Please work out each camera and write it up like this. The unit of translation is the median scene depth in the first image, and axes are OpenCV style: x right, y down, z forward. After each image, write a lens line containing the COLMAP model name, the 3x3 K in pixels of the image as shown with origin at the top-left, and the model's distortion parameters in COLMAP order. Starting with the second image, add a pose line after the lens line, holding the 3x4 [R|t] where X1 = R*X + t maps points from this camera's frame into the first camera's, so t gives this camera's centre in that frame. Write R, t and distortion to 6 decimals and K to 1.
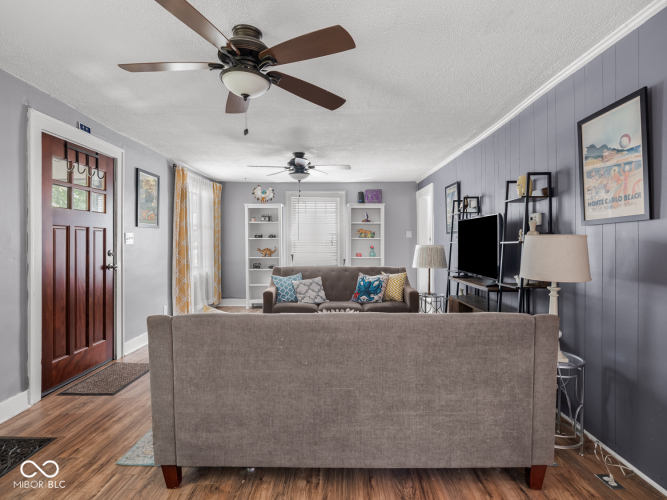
lens RADIAL K [[363.3, 0, 328.5], [0, 363.3, 243.7], [0, 0, 1]] dist [0.005585, -0.002418]
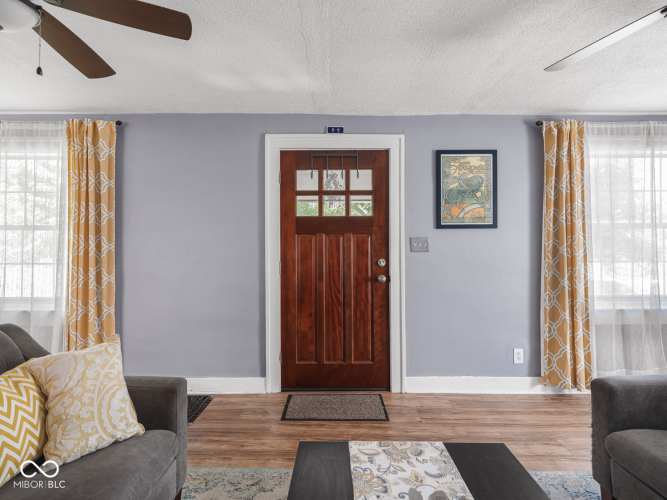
lens RADIAL K [[363.3, 0, 334.0], [0, 363.3, 243.9], [0, 0, 1]] dist [0.005585, -0.002418]
pose [[0.014274, -0.008107, -0.999865, 0.338327], [-0.001094, 0.999966, -0.008123, -0.014486], [0.999898, 0.001210, 0.014265, 1.198717]]
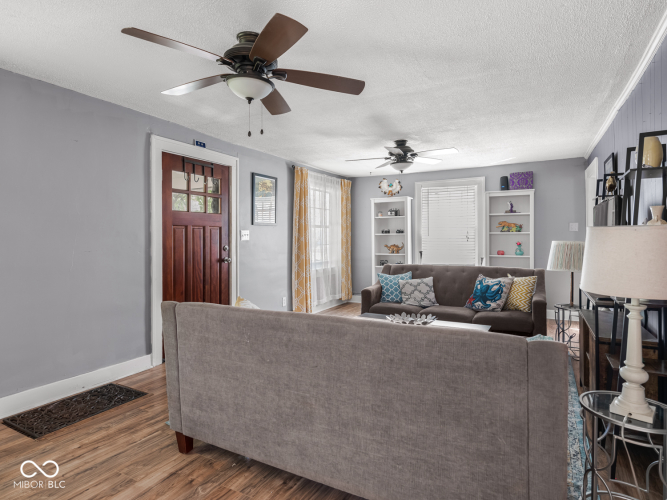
lens RADIAL K [[384.5, 0, 327.5], [0, 384.5, 239.7], [0, 0, 1]] dist [0.005783, 0.001903]
pose [[0.881906, -0.001955, -0.471420, 0.364586], [0.002261, 0.999997, 0.000083, -0.000811], [0.471419, -0.001139, 0.881909, 0.094848]]
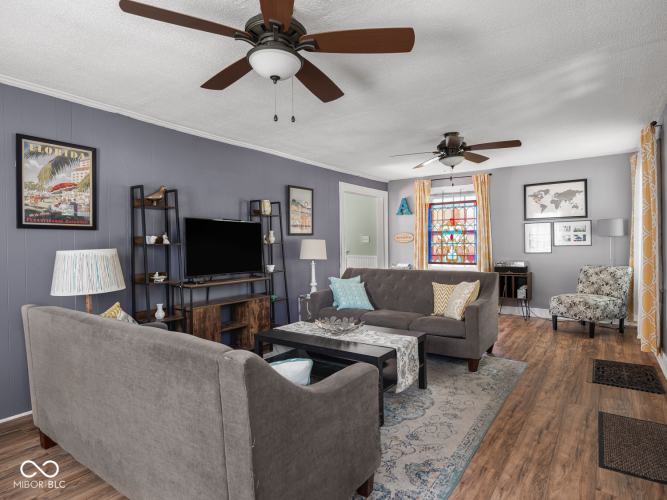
lens RADIAL K [[363.3, 0, 332.0], [0, 363.3, 247.6], [0, 0, 1]] dist [0.005585, -0.002418]
pose [[-0.826660, 0.005763, 0.562673, -0.589689], [0.014343, 0.999838, 0.010833, 0.002678], [-0.562519, 0.017025, -0.826609, 2.225259]]
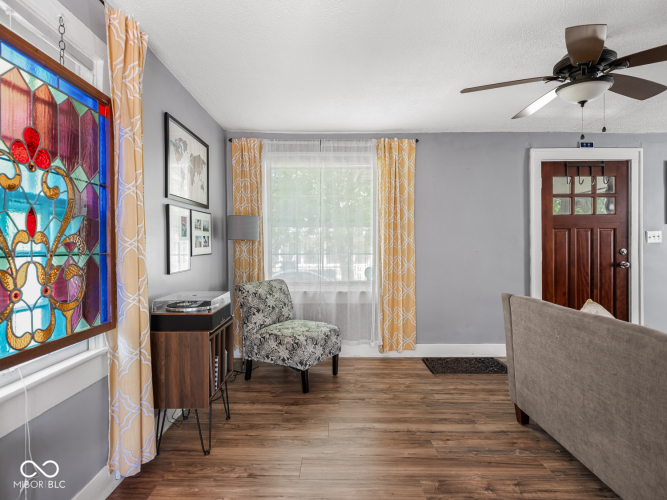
lens RADIAL K [[363.3, 0, 333.2], [0, 363.3, 246.1], [0, 0, 1]] dist [0.005585, -0.002418]
pose [[0.019760, 0.005095, -0.999792, 0.605031], [0.005372, 0.999972, 0.005202, 0.000573], [0.999790, -0.005474, 0.019732, 0.187969]]
